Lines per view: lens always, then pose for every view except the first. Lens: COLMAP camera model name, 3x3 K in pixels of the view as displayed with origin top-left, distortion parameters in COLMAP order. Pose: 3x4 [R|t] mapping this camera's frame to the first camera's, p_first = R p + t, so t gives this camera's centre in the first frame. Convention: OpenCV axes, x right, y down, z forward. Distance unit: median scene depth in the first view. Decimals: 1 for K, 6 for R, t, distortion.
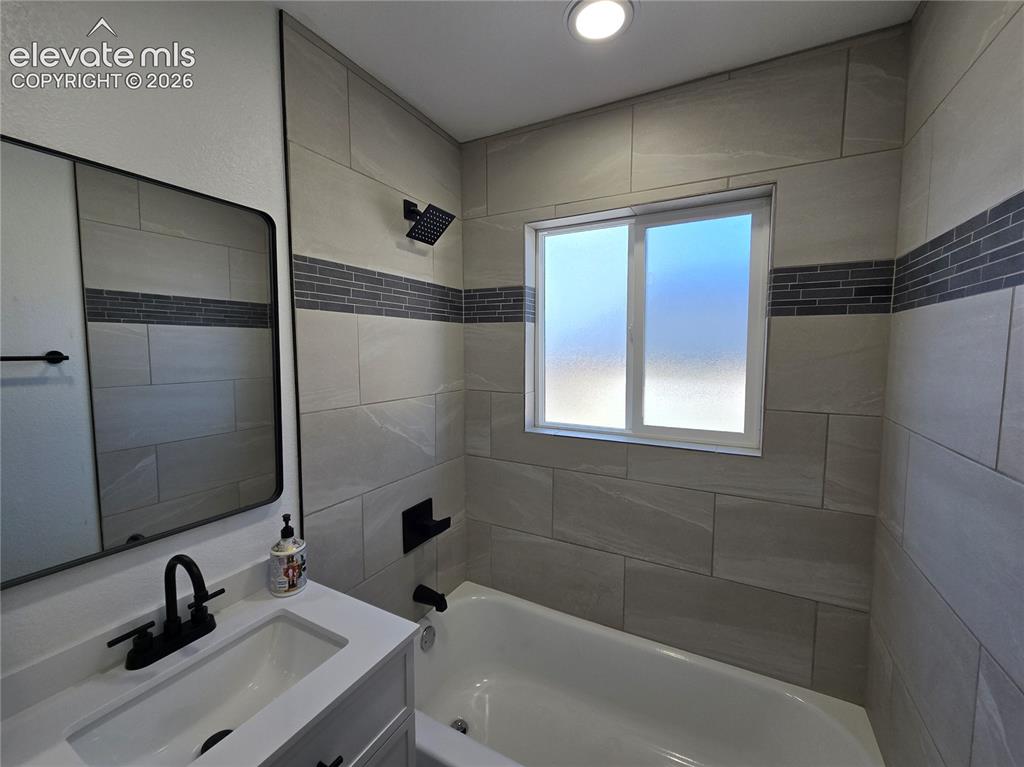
lens RADIAL K [[422.1, 0, 511.3], [0, 422.1, 379.6], [0, 0, 1]] dist [0.002860, 0.000403]
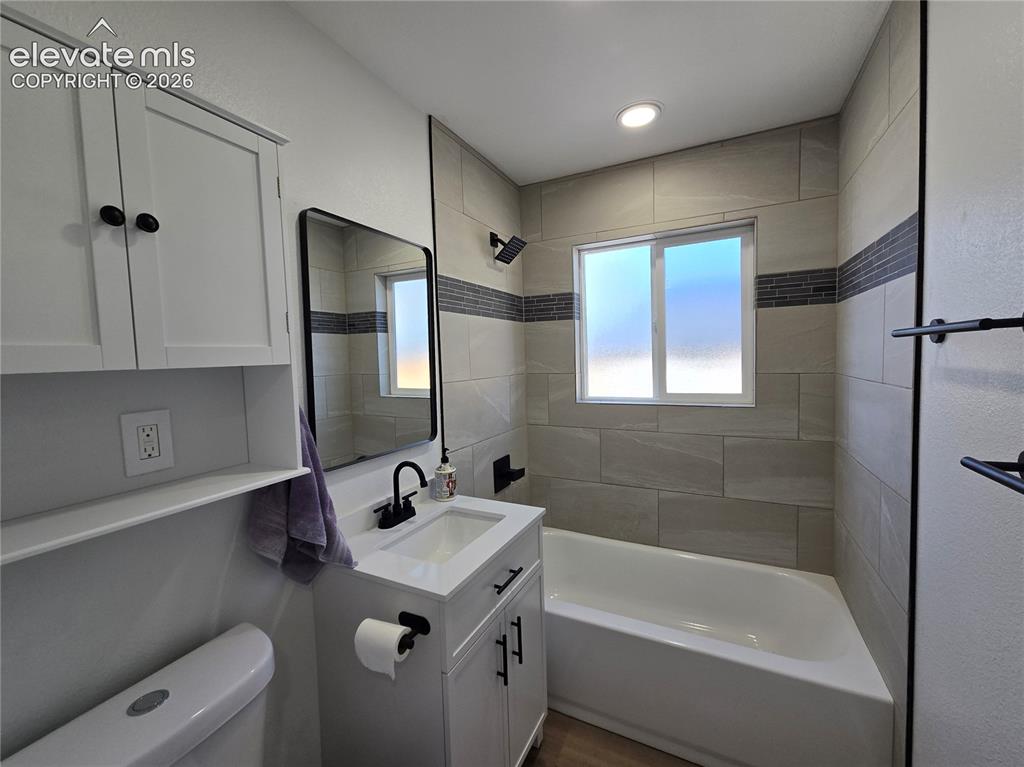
lens RADIAL K [[422.1, 0, 511.3], [0, 422.1, 379.6], [0, 0, 1]] dist [0.002860, 0.000403]
pose [[0.999266, -0.031463, 0.021870, -0.241015], [0.031919, 0.999273, -0.020834, 0.088313], [-0.021198, 0.021516, 0.999544, -0.381536]]
